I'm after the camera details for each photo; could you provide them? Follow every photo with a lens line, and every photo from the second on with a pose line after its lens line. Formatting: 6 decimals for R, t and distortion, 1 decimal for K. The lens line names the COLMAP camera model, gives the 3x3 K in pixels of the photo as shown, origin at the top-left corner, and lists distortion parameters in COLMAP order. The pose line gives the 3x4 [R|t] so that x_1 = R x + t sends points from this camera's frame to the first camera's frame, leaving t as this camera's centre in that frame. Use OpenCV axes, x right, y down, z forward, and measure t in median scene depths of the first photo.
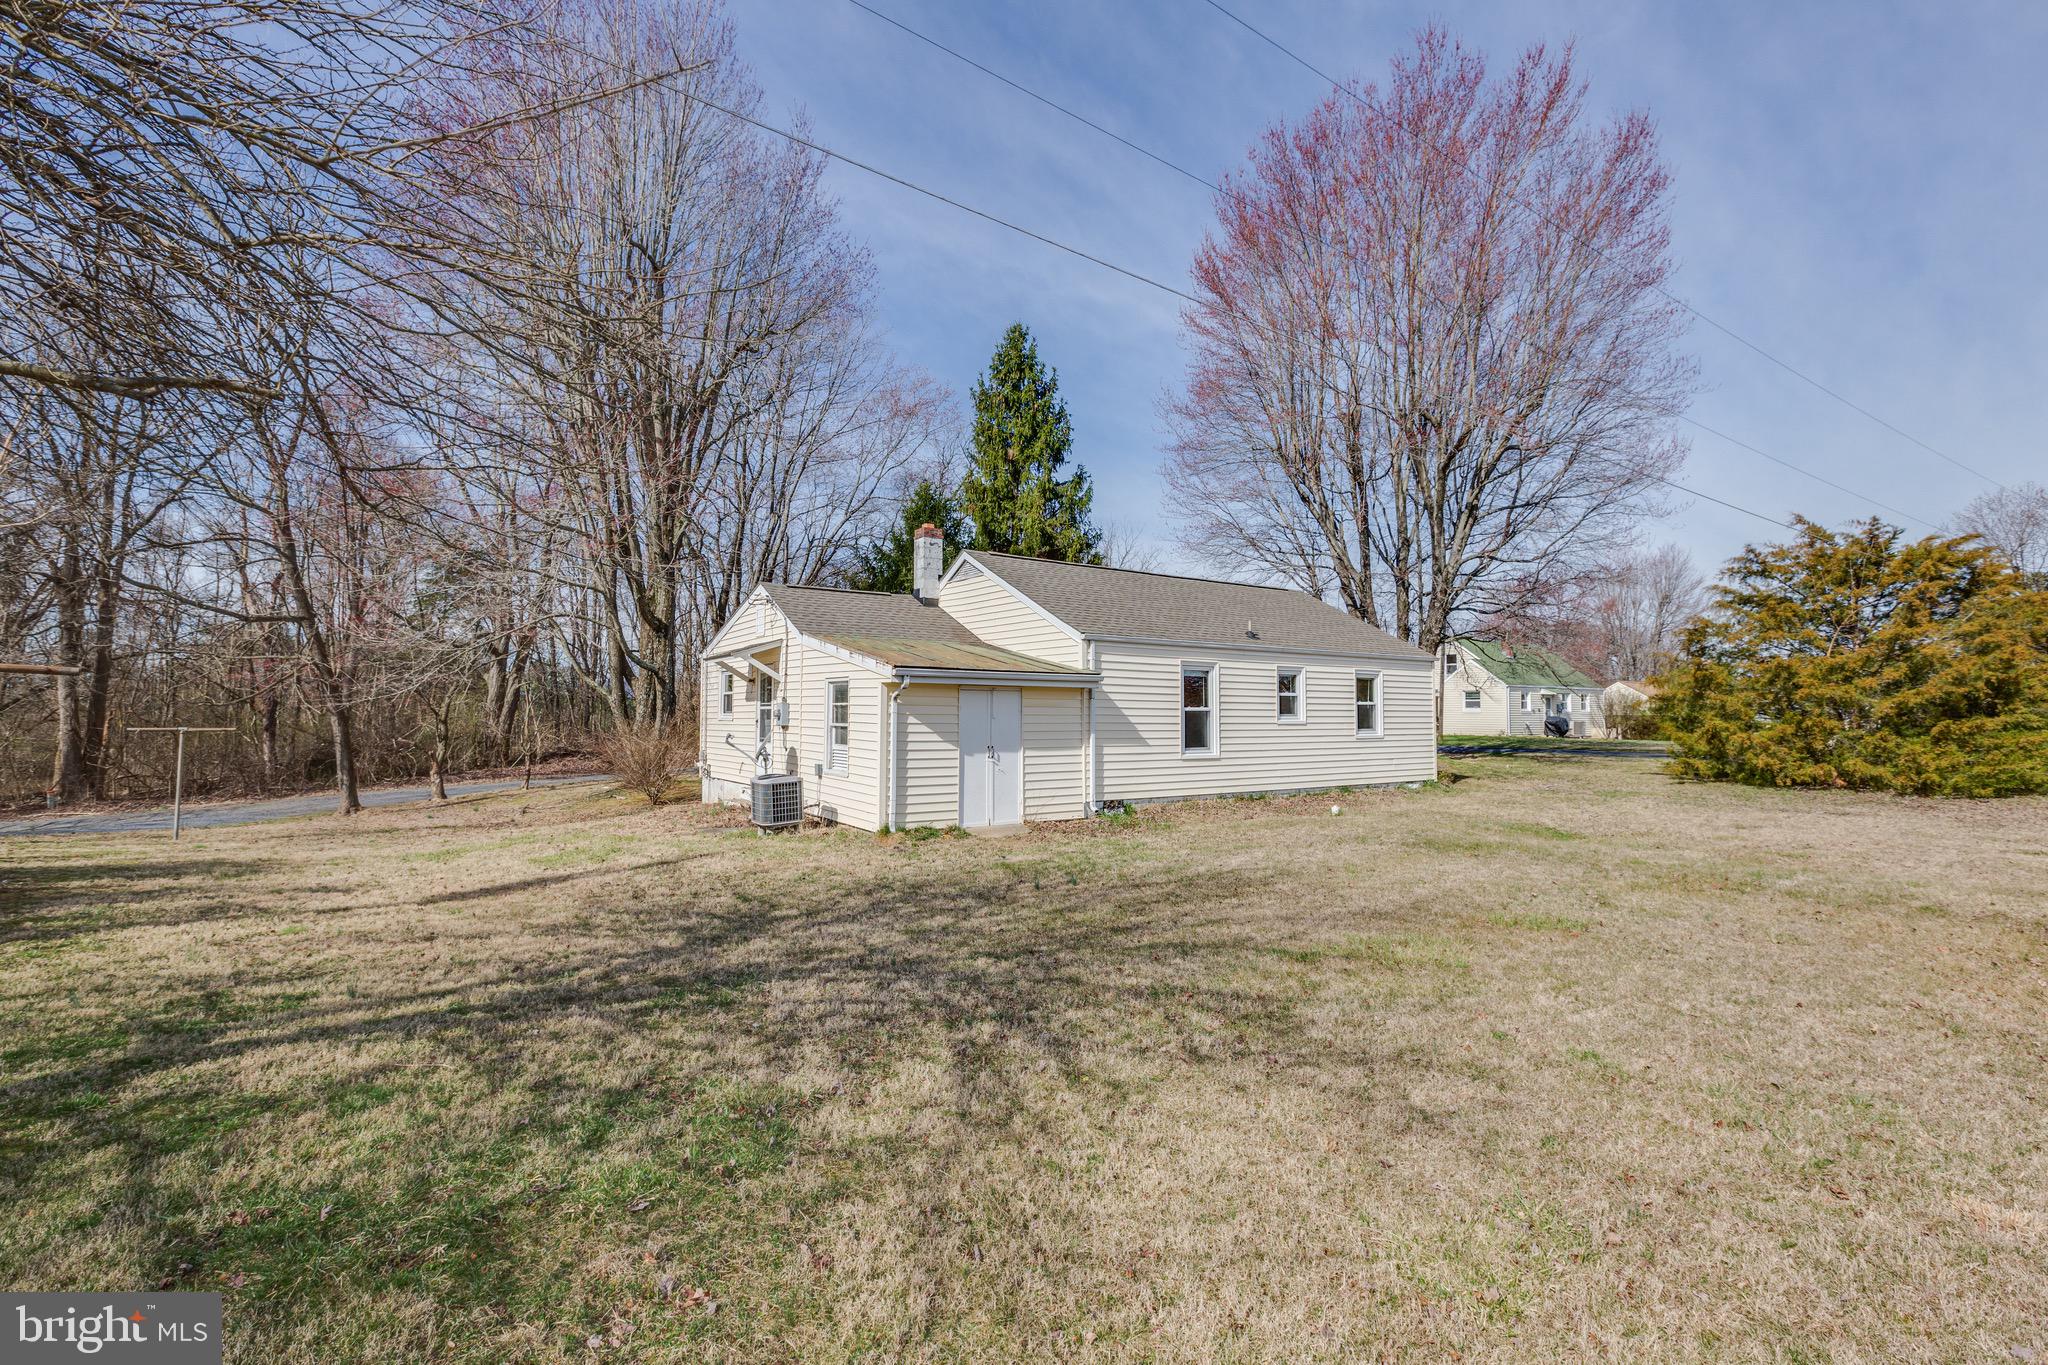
lens RADIAL K [[902.5, 0, 1014.7], [0, 902.5, 675.1], [0, 0, 1]] dist [-0.001595, -0.000744]
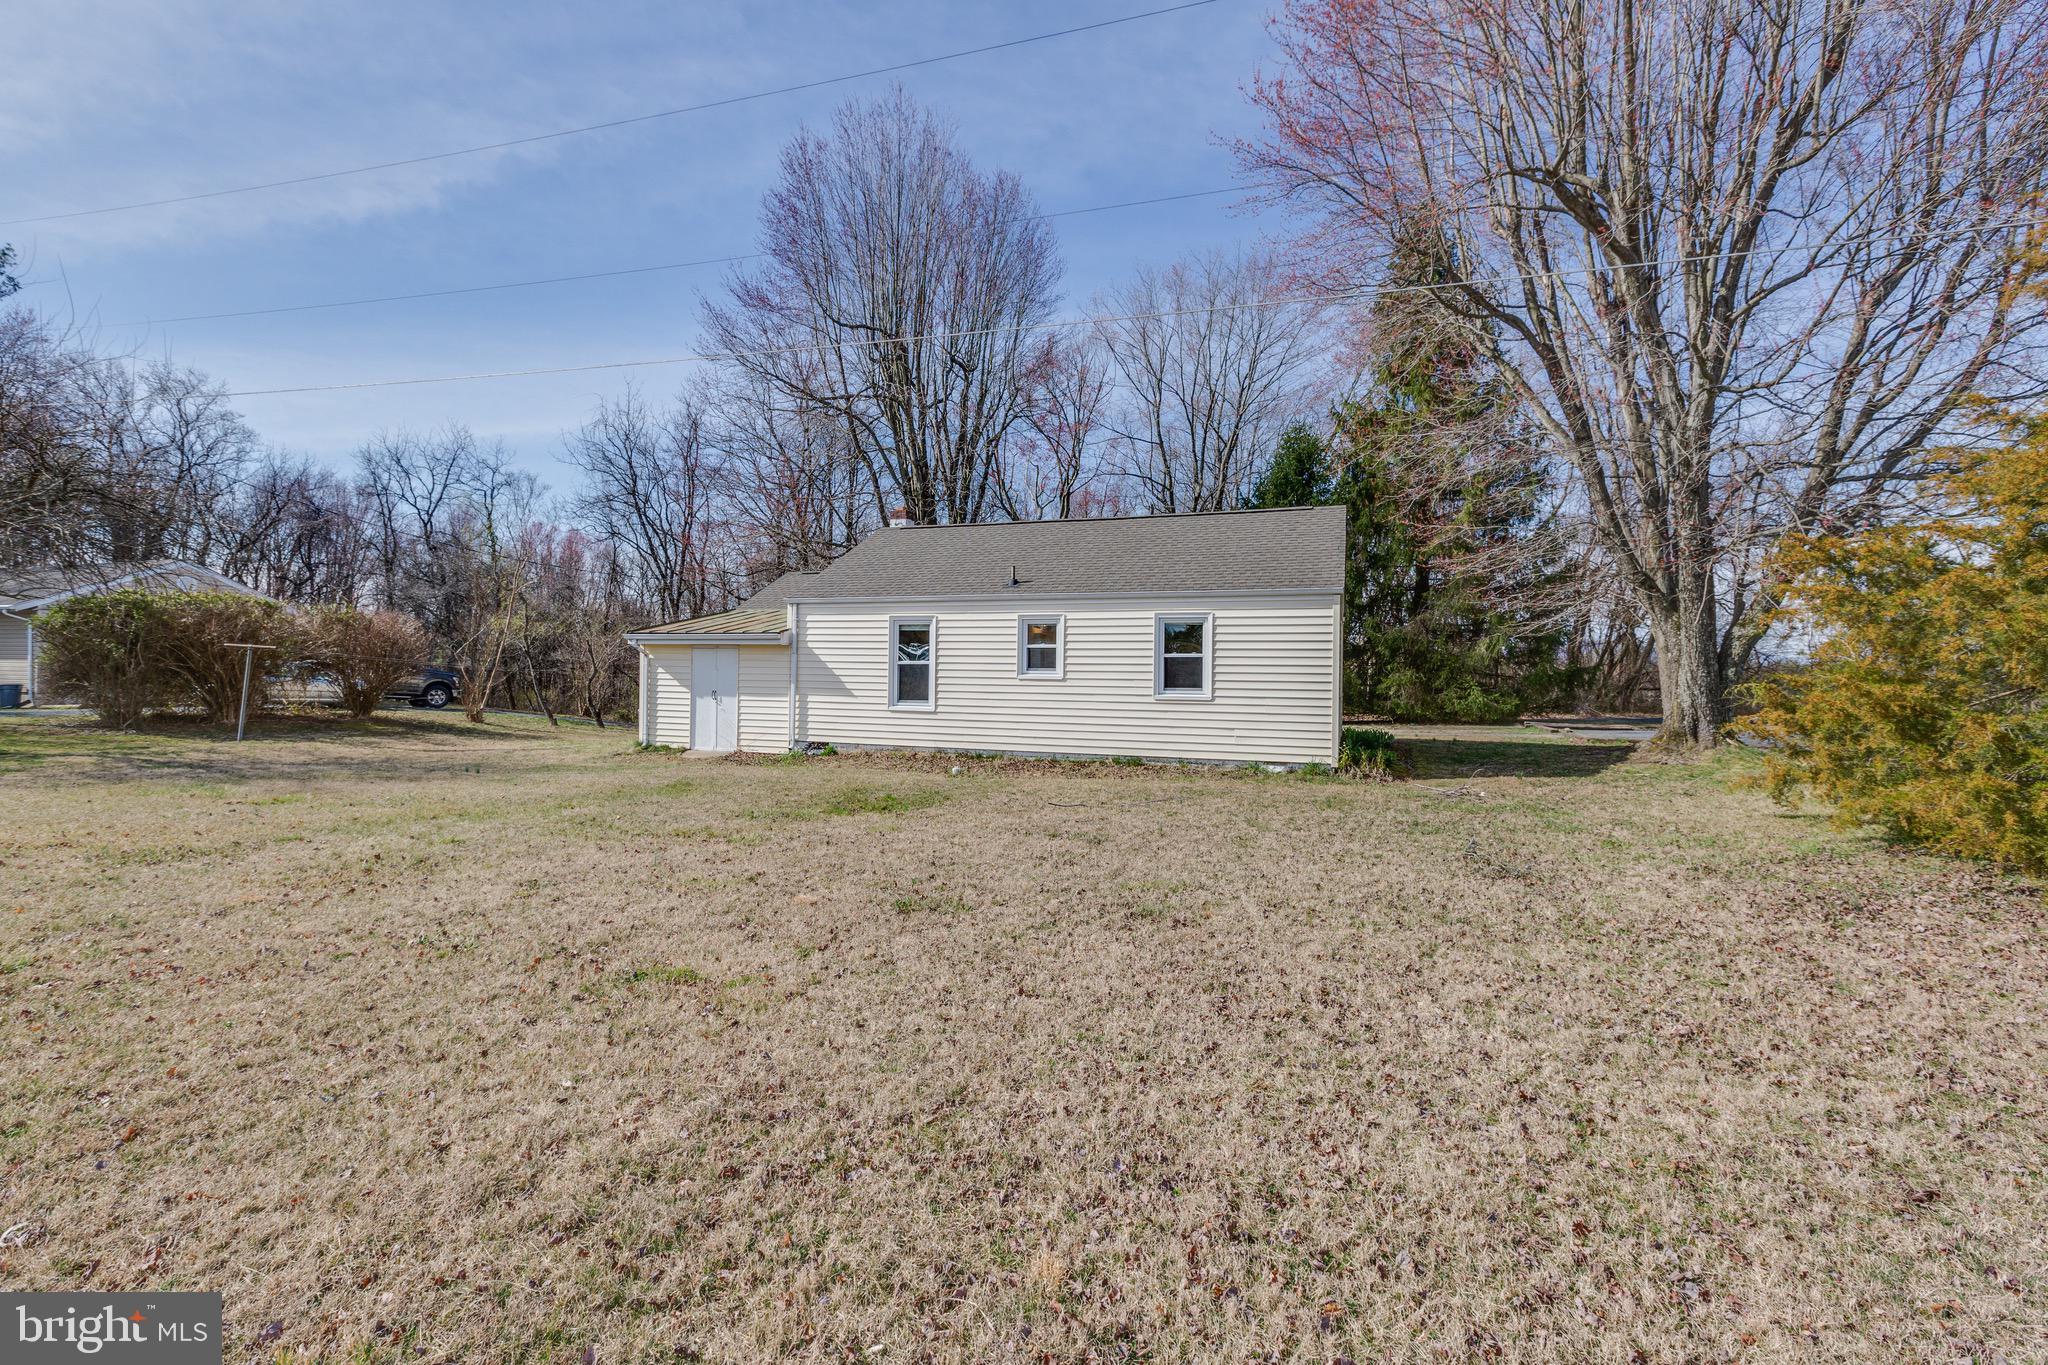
lens RADIAL K [[902.5, 0, 1024.8], [0, 902.5, 681.7], [0, 0, 1]] dist [-0.001595, -0.000744]
pose [[0.592104, 0.013012, -0.805757, 1.142556], [0.025989, 0.999041, 0.035230, 0.027760], [0.805443, -0.041800, 0.591198, 0.519736]]
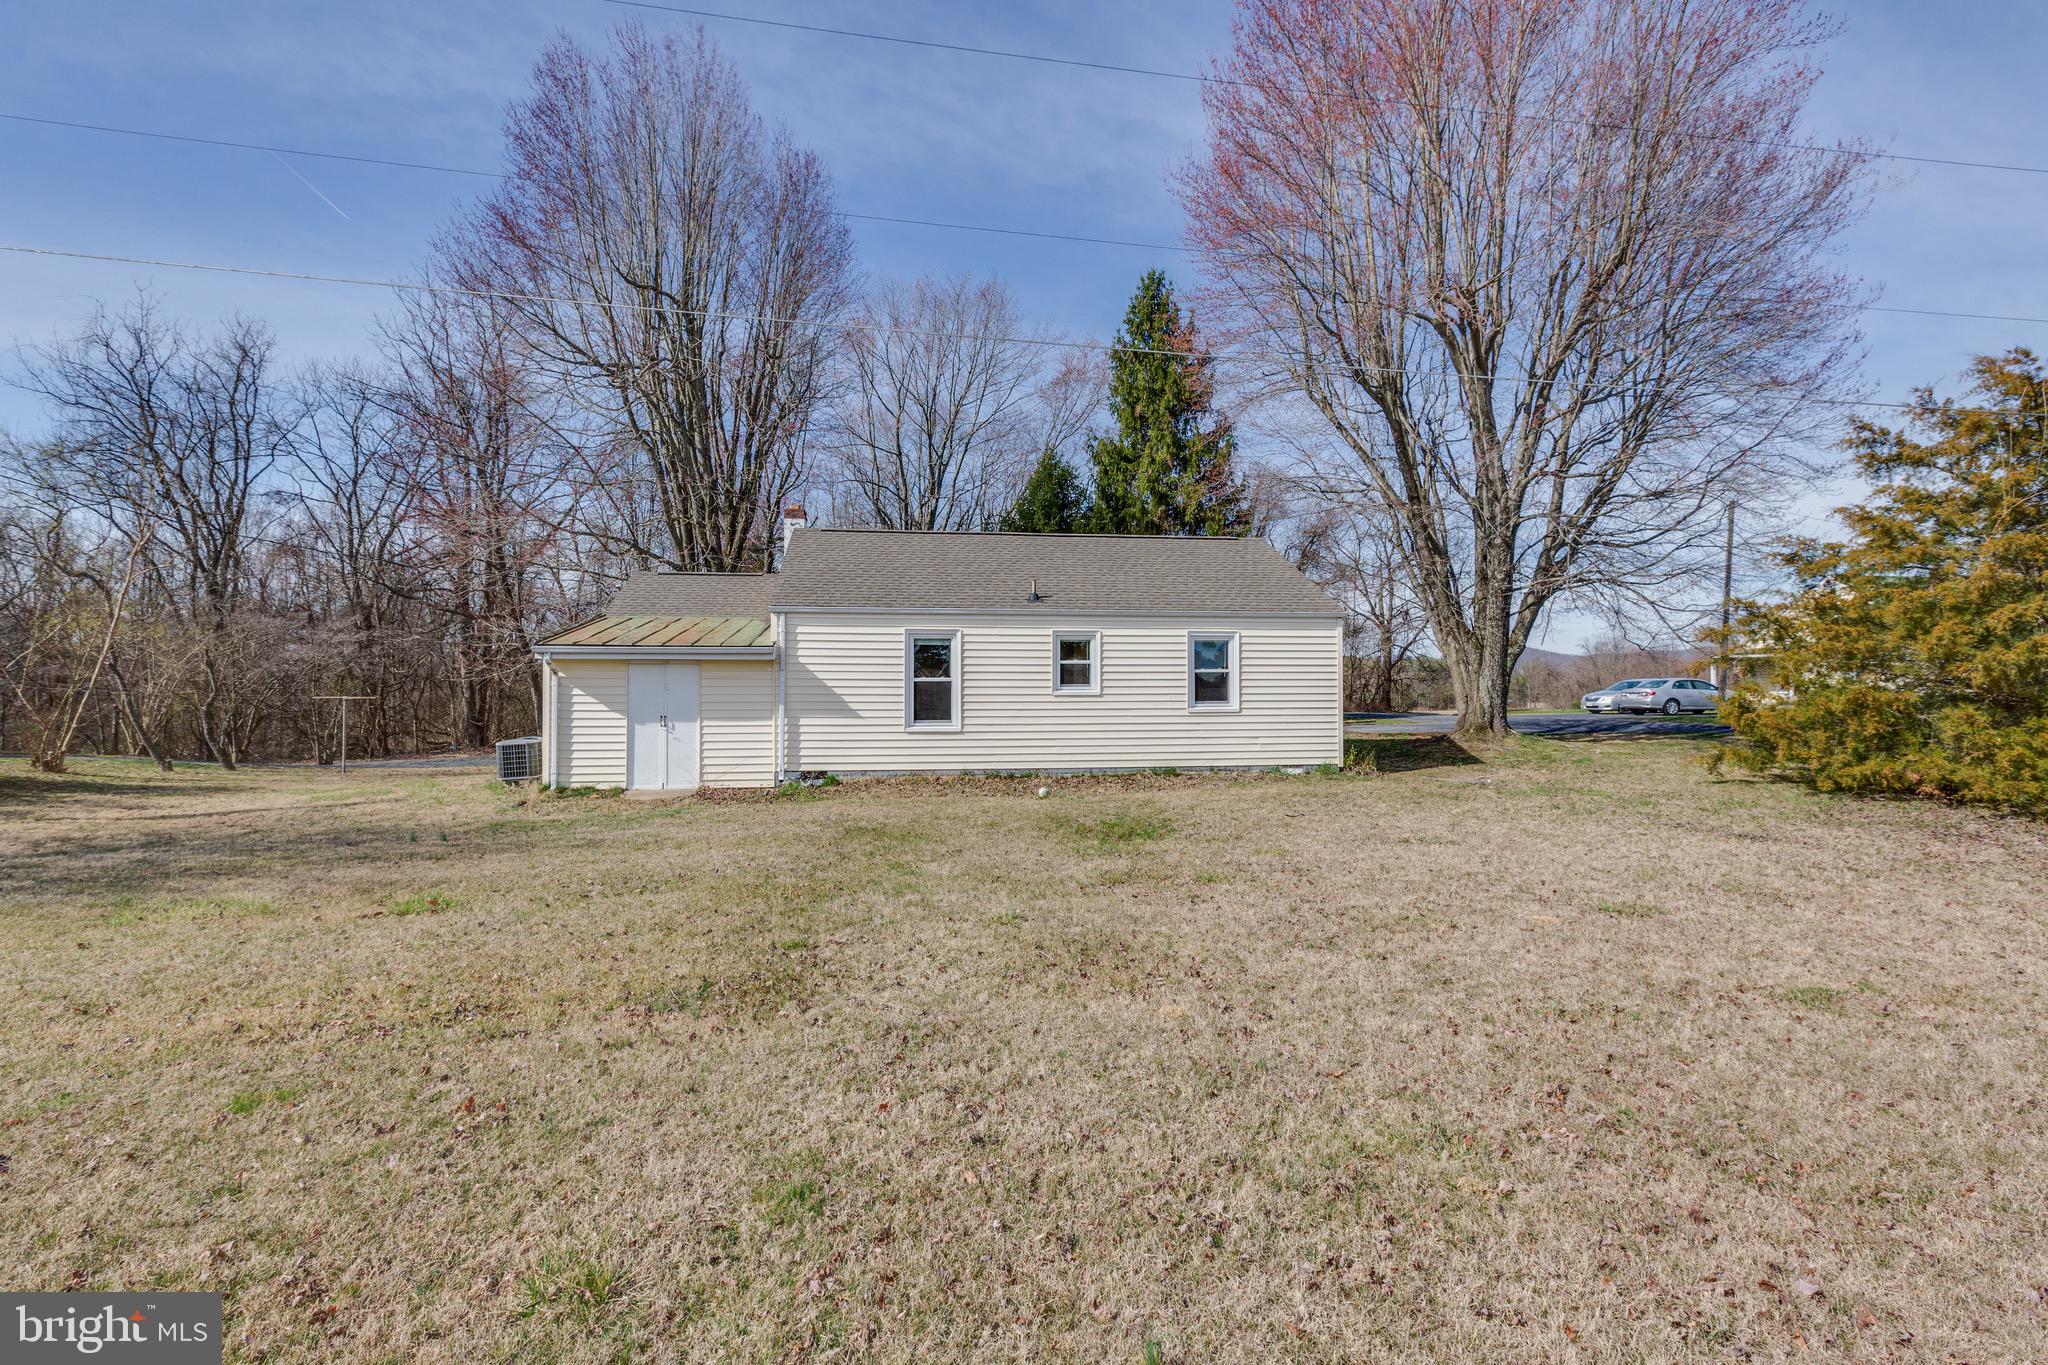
lens RADIAL K [[902.5, 0, 1031.2], [0, 902.5, 683.6], [0, 0, 1]] dist [-0.001595, -0.000744]
pose [[0.896017, -0.004249, -0.443999, 0.746325], [0.023035, 0.999053, 0.036924, 0.009448], [0.443422, -0.043312, 0.895266, 0.204814]]
